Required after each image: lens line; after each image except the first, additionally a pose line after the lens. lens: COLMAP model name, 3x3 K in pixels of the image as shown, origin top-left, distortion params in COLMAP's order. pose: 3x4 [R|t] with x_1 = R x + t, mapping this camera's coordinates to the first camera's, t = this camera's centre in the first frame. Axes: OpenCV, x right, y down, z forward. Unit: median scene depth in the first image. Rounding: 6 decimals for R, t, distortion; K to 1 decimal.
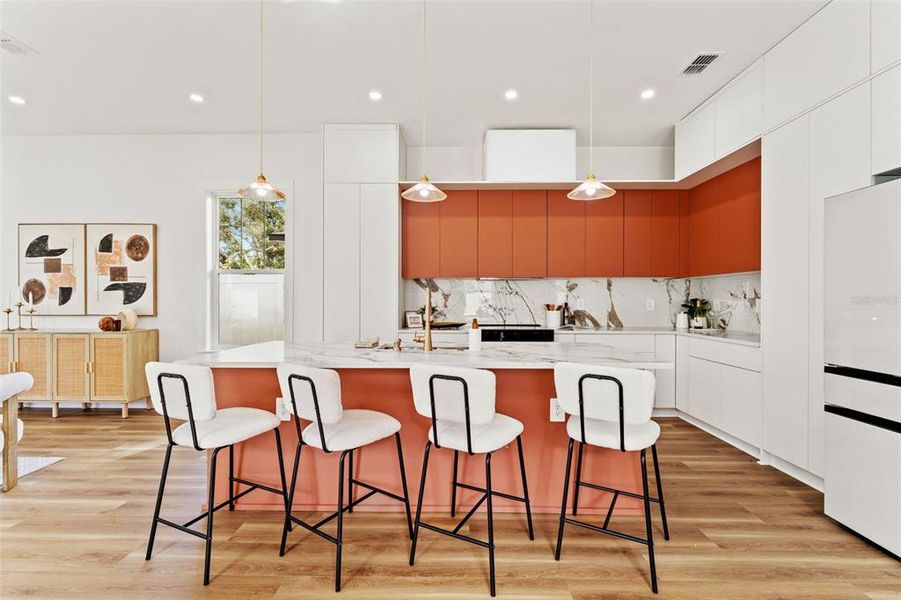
lens RADIAL K [[418.2, 0, 450.5], [0, 418.2, 300.0], [0, 0, 1]] dist [0.001281, -0.000011]
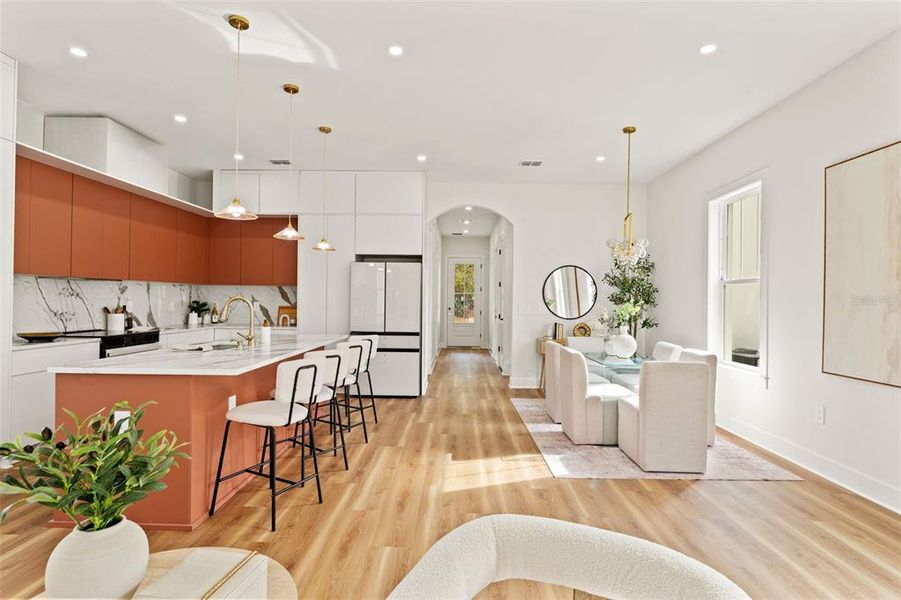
lens RADIAL K [[418.2, 0, 450.5], [0, 418.2, 300.0], [0, 0, 1]] dist [0.001281, -0.000011]
pose [[0.016808, 0.002615, 0.999855, -0.707181], [-0.026696, 0.999641, -0.002166, -0.025066], [-0.999502, -0.026656, 0.016872, 0.201643]]
